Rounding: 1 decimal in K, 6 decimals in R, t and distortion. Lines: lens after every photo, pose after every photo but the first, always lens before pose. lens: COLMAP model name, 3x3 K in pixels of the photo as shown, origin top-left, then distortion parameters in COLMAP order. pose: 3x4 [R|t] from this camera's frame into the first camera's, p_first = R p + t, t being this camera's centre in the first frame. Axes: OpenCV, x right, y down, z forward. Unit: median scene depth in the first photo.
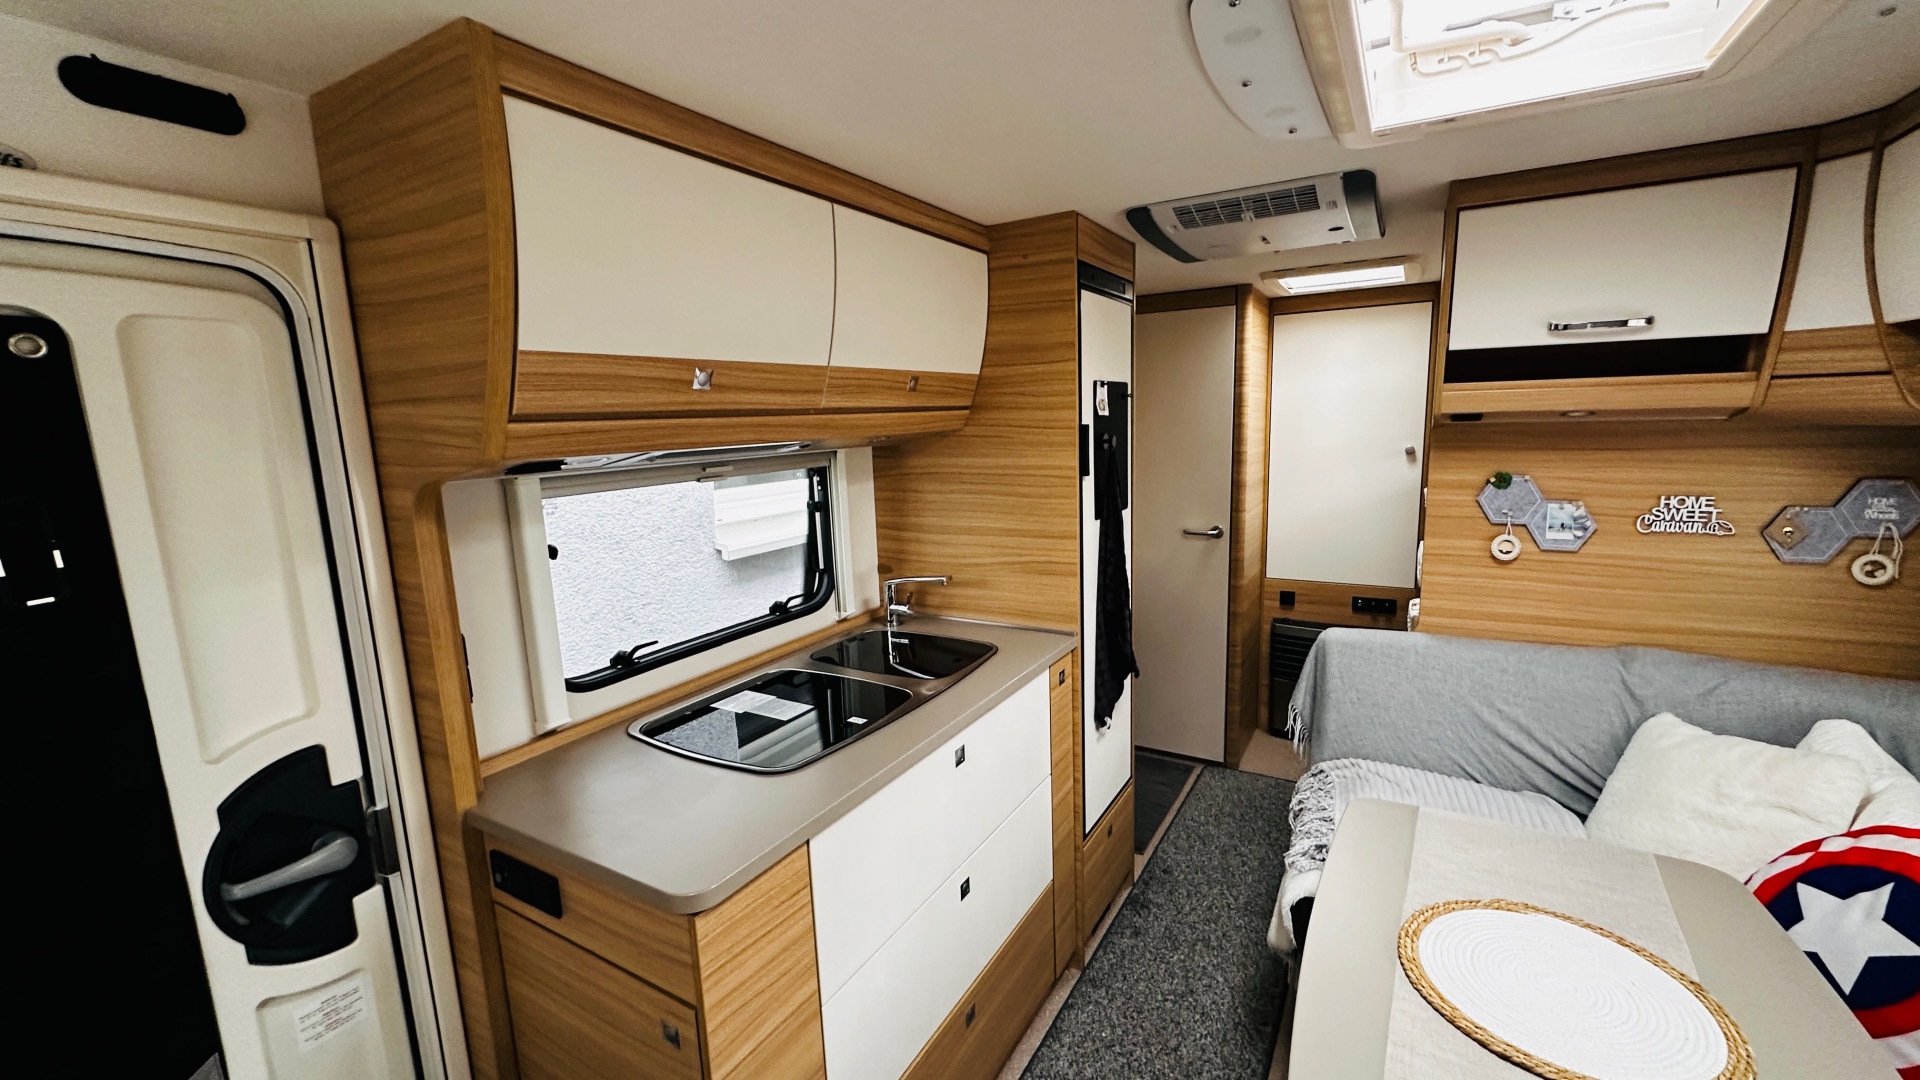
lens RADIAL K [[762.7, 0, 962.2], [0, 762.7, 540.0], [0, 0, 1]] dist [-0.004197, 0.000751]
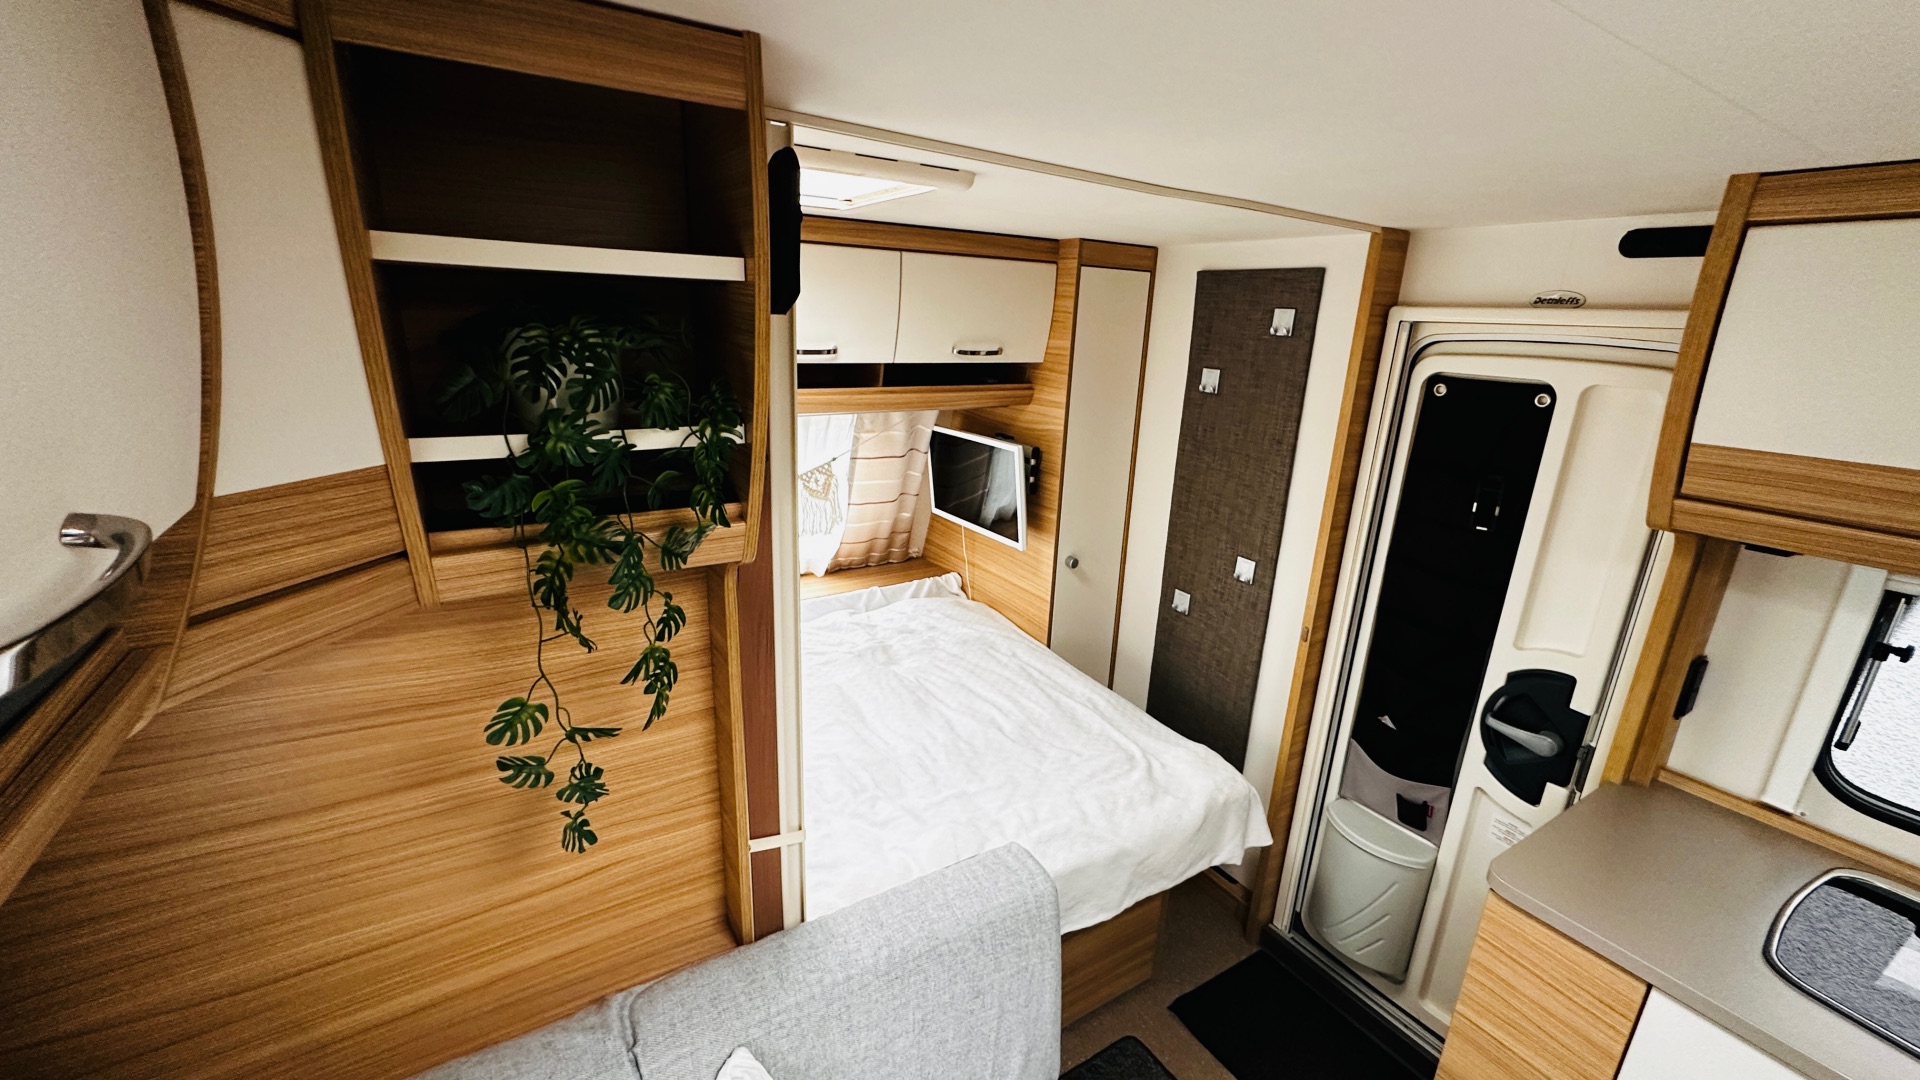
lens RADIAL K [[764.1, 0, 961.4], [0, 764.1, 539.7], [0, 0, 1]] dist [-0.003684, 0.000777]
pose [[-0.462025, 0.268768, -0.845160, 0.521569], [-0.166759, 0.909647, 0.380438, -0.200405], [0.871048, 0.316710, -0.375461, 0.273906]]
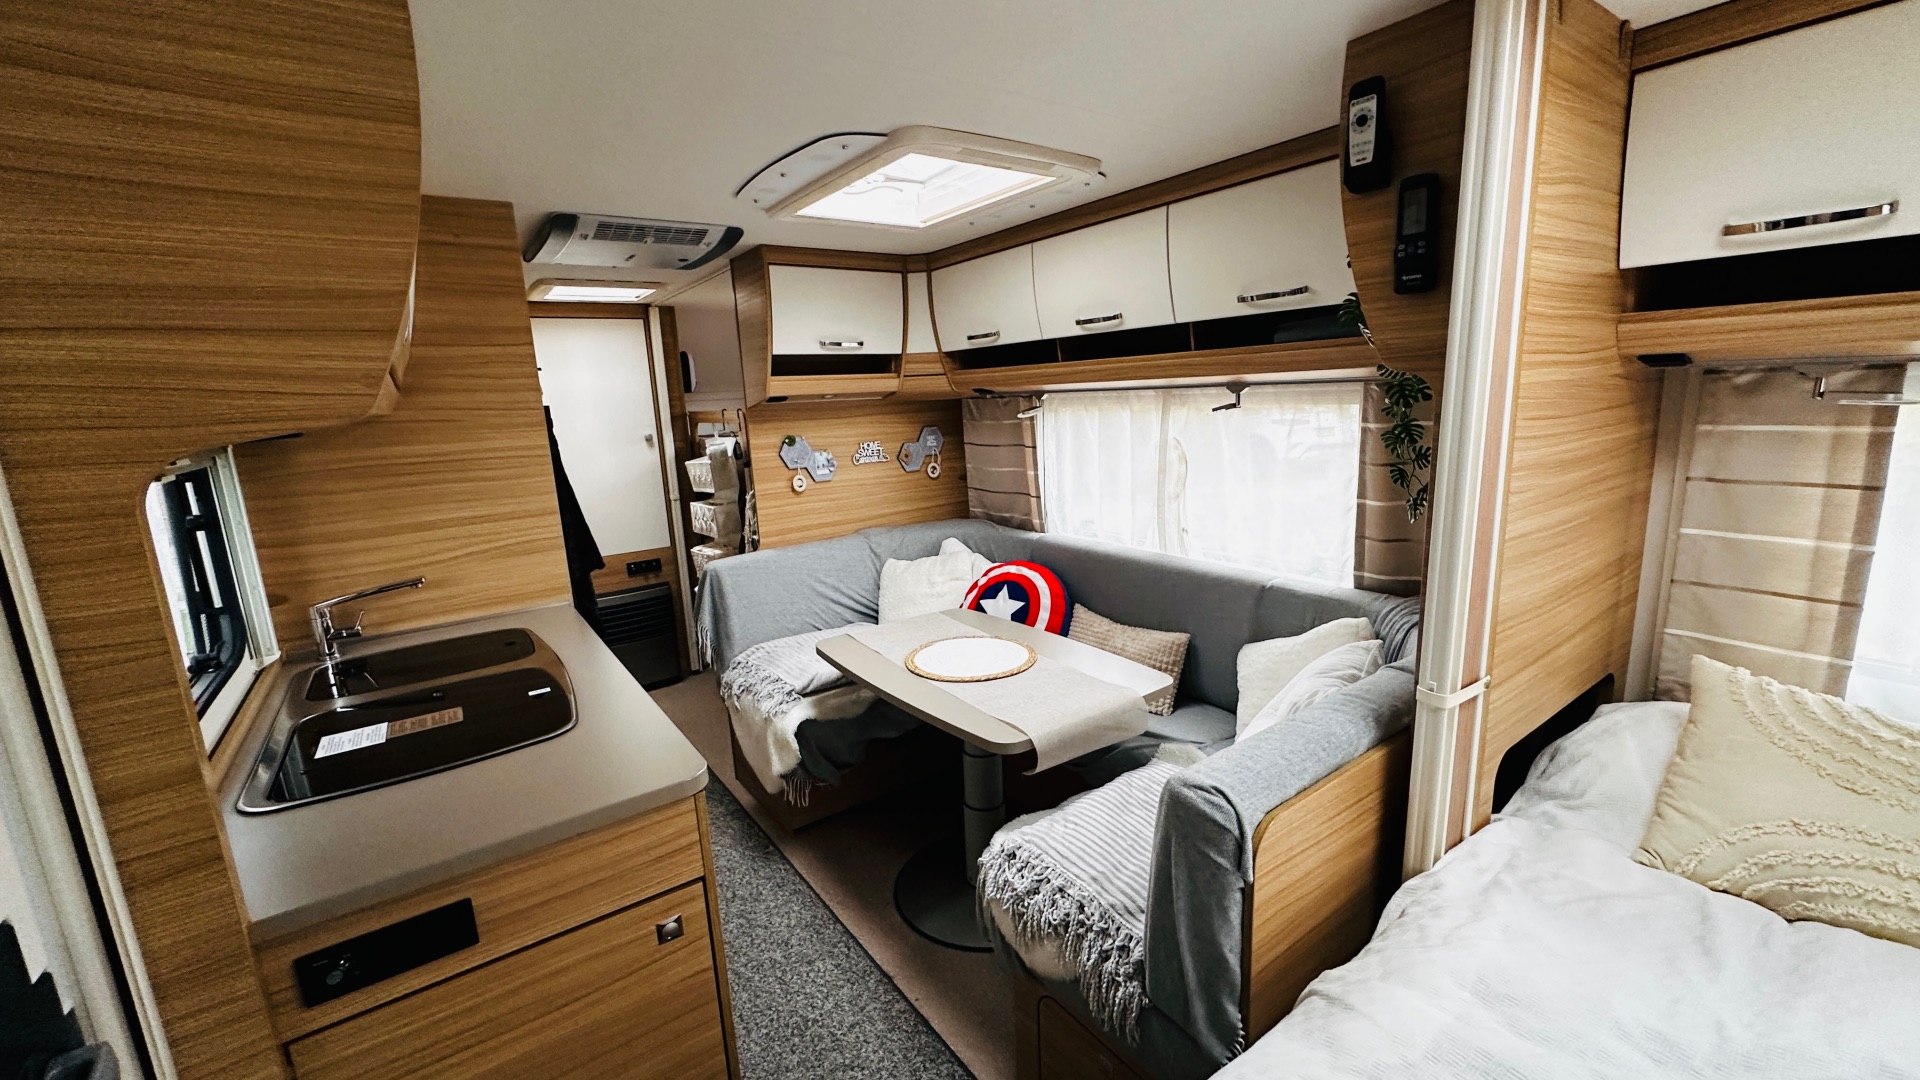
lens RADIAL K [[764.1, 0, 961.4], [0, 764.1, 539.7], [0, 0, 1]] dist [-0.003684, 0.000777]
pose [[0.408361, -0.160789, 0.898548, -0.628622], [0.180456, 0.979157, 0.093202, 0.040062], [-0.894806, 0.124089, 0.428865, 0.045864]]
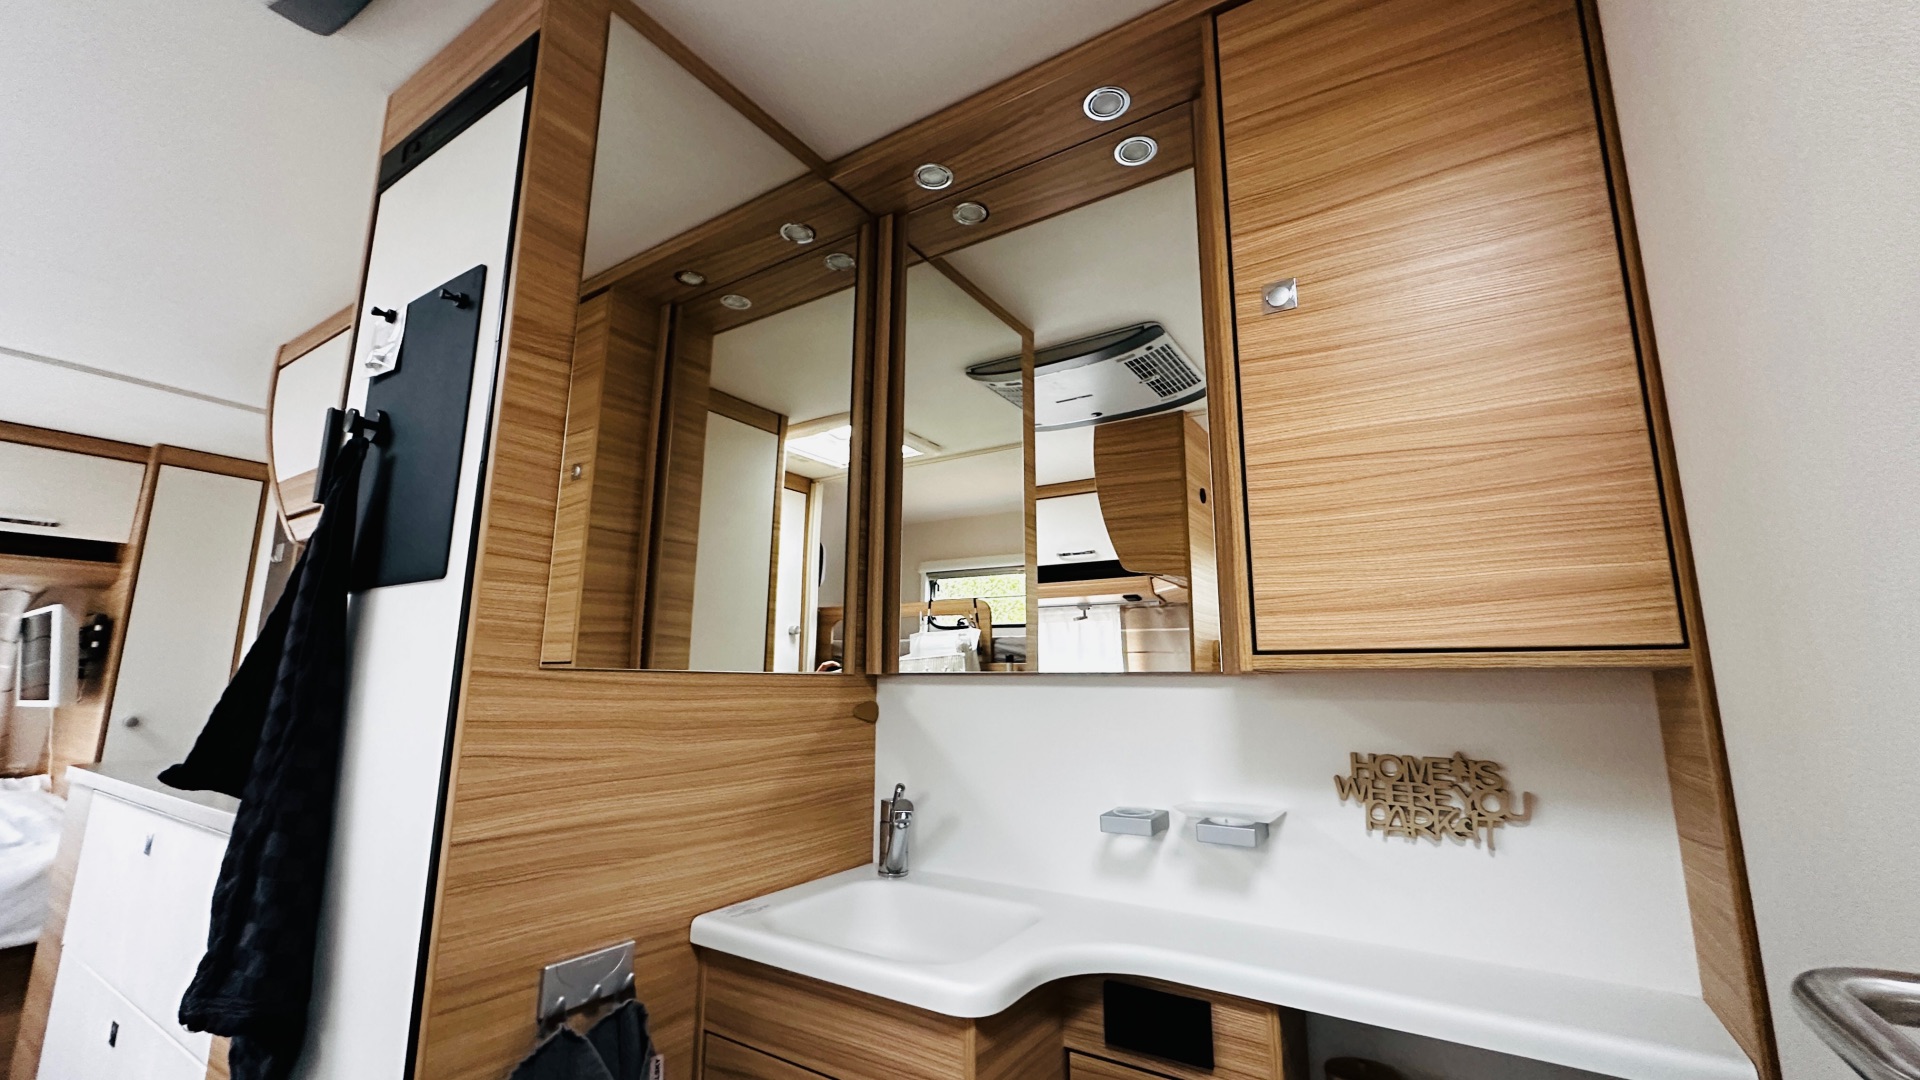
lens RADIAL K [[764.1, 0, 961.4], [0, 764.1, 539.7], [0, 0, 1]] dist [-0.003684, 0.000777]
pose [[-0.037618, -0.148578, -0.988185, 0.707050], [-0.162910, 0.976567, -0.140630, -0.061442], [0.985923, 0.155696, -0.060941, 1.574715]]
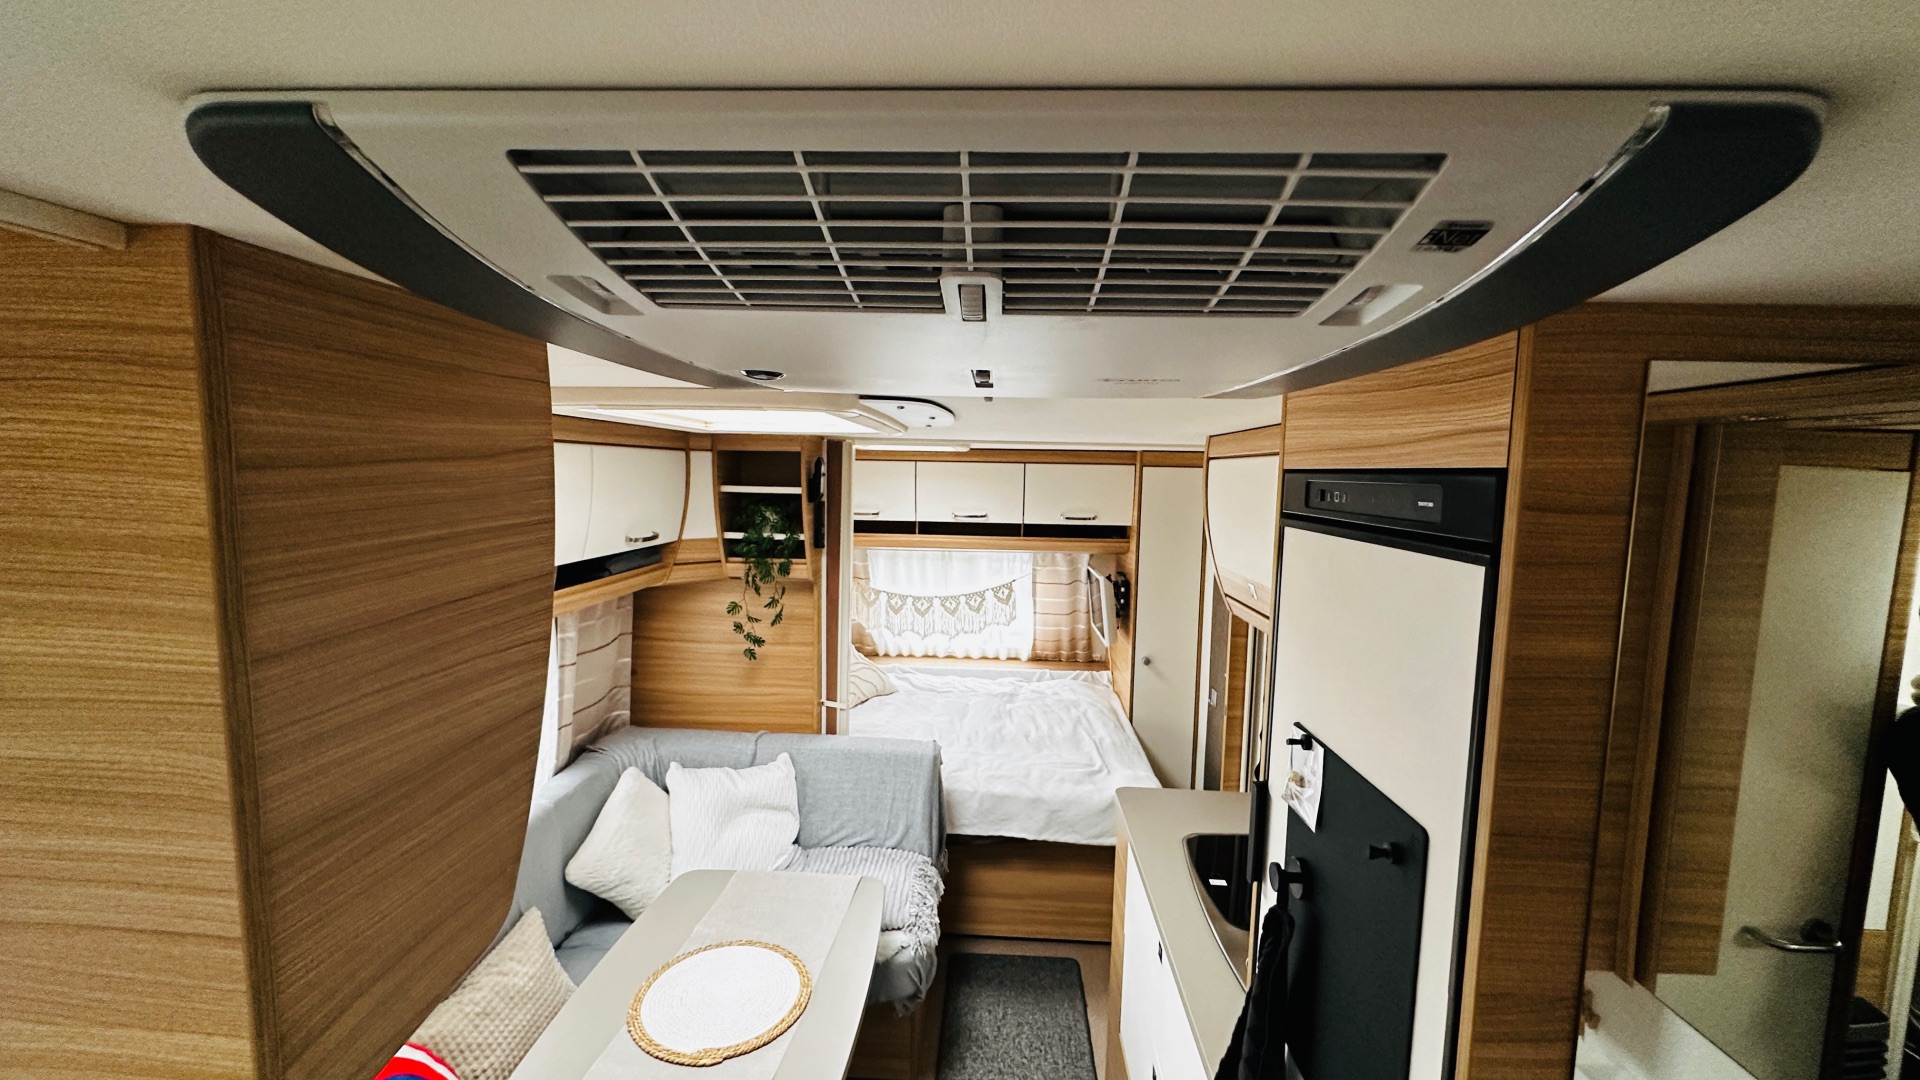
lens RADIAL K [[764.3, 0, 960.0], [0, 764.3, 540.0], [0, 0, 1]] dist [-0.003527, 0.000244]
pose [[-0.889681, 0.058429, -0.452829, 0.590956], [-0.062910, 0.966632, 0.248325, -0.446953], [0.452228, 0.249417, -0.856318, 1.380559]]
